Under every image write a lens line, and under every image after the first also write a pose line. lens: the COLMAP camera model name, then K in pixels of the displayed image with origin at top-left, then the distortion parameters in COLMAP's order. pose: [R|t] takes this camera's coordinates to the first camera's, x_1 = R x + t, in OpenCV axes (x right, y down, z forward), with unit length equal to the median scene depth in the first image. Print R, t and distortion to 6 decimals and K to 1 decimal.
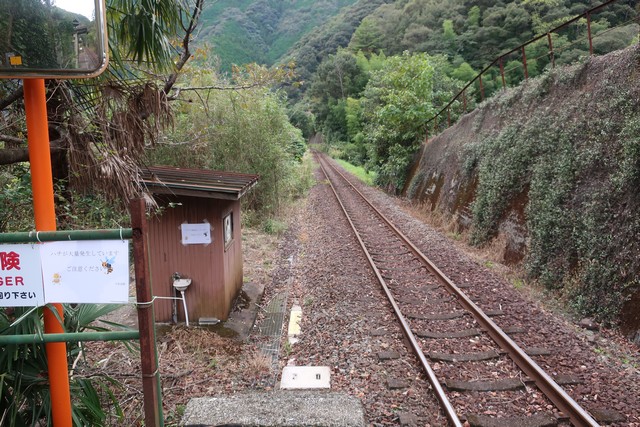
lens RADIAL K [[499.7, 0, 320.4], [0, 499.7, 207.9], [0, 0, 1]] dist [-0.013802, 0.003666]
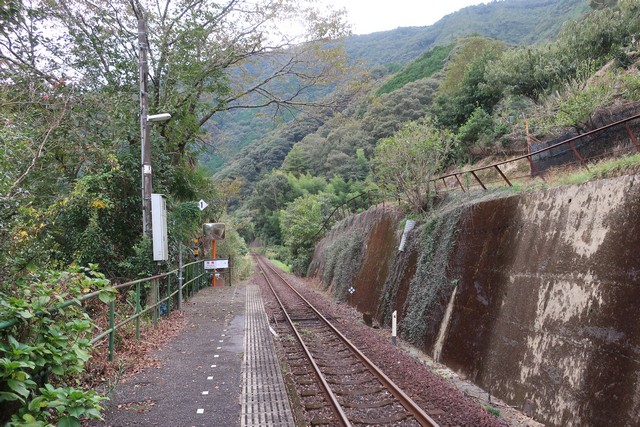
lens RADIAL K [[499.7, 0, 320.4], [0, 499.7, 207.9], [0, 0, 1]] dist [-0.013802, 0.003666]
pose [[0.992724, -0.002639, 0.120383, 0.003117], [0.027191, 0.978849, -0.202770, 0.024556], [-0.117302, 0.204568, 0.971798, -0.190667]]
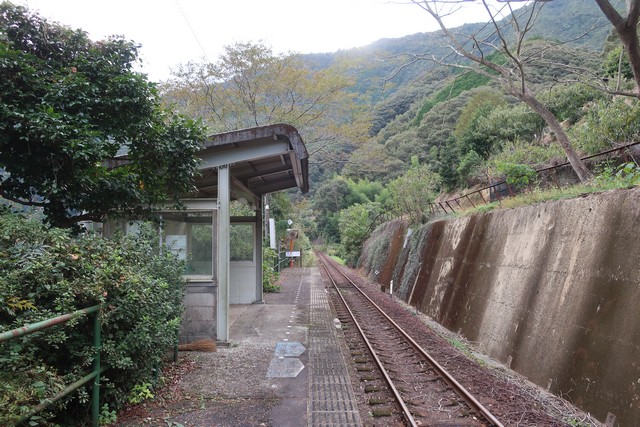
lens RADIAL K [[499.7, 0, 320.4], [0, 499.7, 207.9], [0, 0, 1]] dist [-0.013802, 0.003666]
pose [[0.999963, 0.006799, -0.005309, 0.005504], [-0.007727, 0.979555, -0.201027, 0.042304], [0.003834, 0.201061, 0.979571, -0.322338]]
